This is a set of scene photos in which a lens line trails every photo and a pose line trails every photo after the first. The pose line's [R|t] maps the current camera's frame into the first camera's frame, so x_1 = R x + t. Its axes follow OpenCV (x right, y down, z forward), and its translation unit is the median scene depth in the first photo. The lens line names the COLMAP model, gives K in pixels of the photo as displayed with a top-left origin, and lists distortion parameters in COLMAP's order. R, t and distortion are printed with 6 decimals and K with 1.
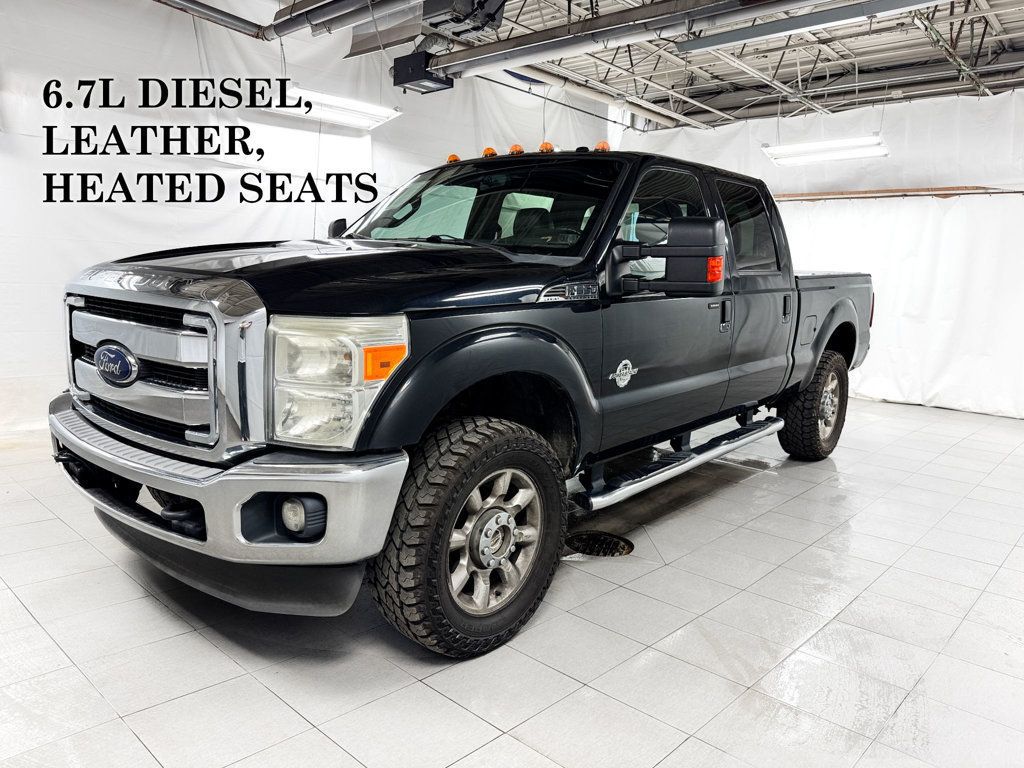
lens RADIAL K [[700.9, 0, 512.0], [0, 700.9, 384.0], [0, 0, 1]] dist [0.004368, -0.001133]
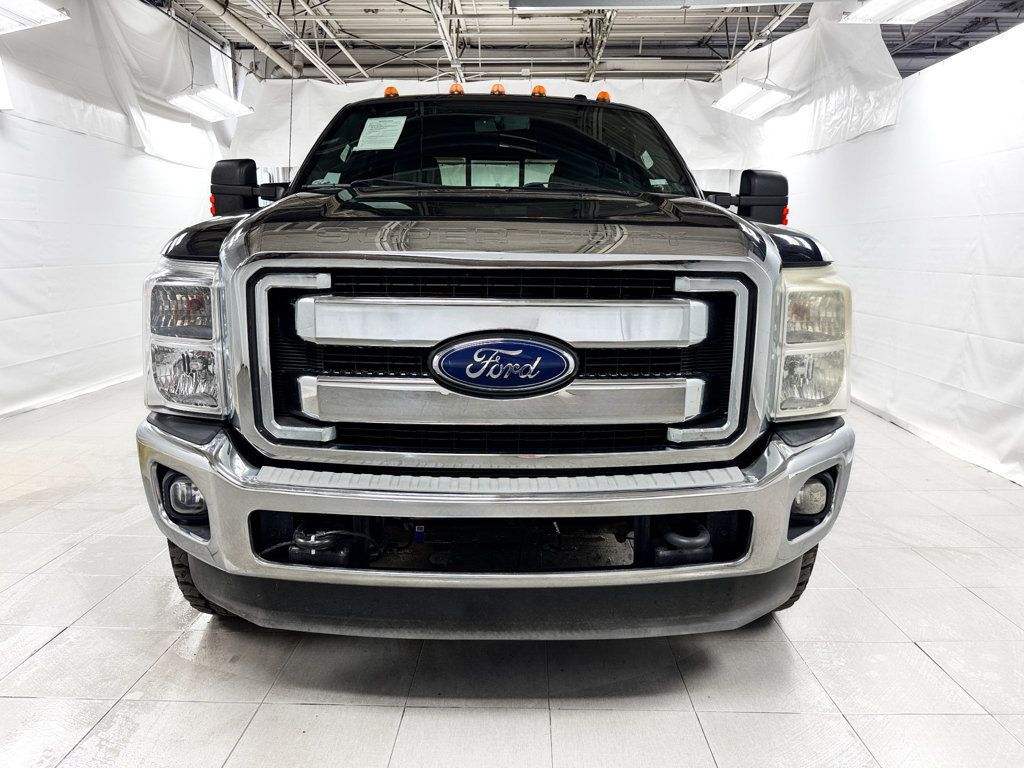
lens RADIAL K [[700.9, 0, 512.0], [0, 700.9, 384.0], [0, 0, 1]] dist [0.004368, -0.001133]
pose [[0.769371, -0.156968, 0.619217, -0.263495], [0.126893, 0.987577, 0.092682, -0.019526], [-0.626072, 0.007268, 0.779731, 0.129626]]
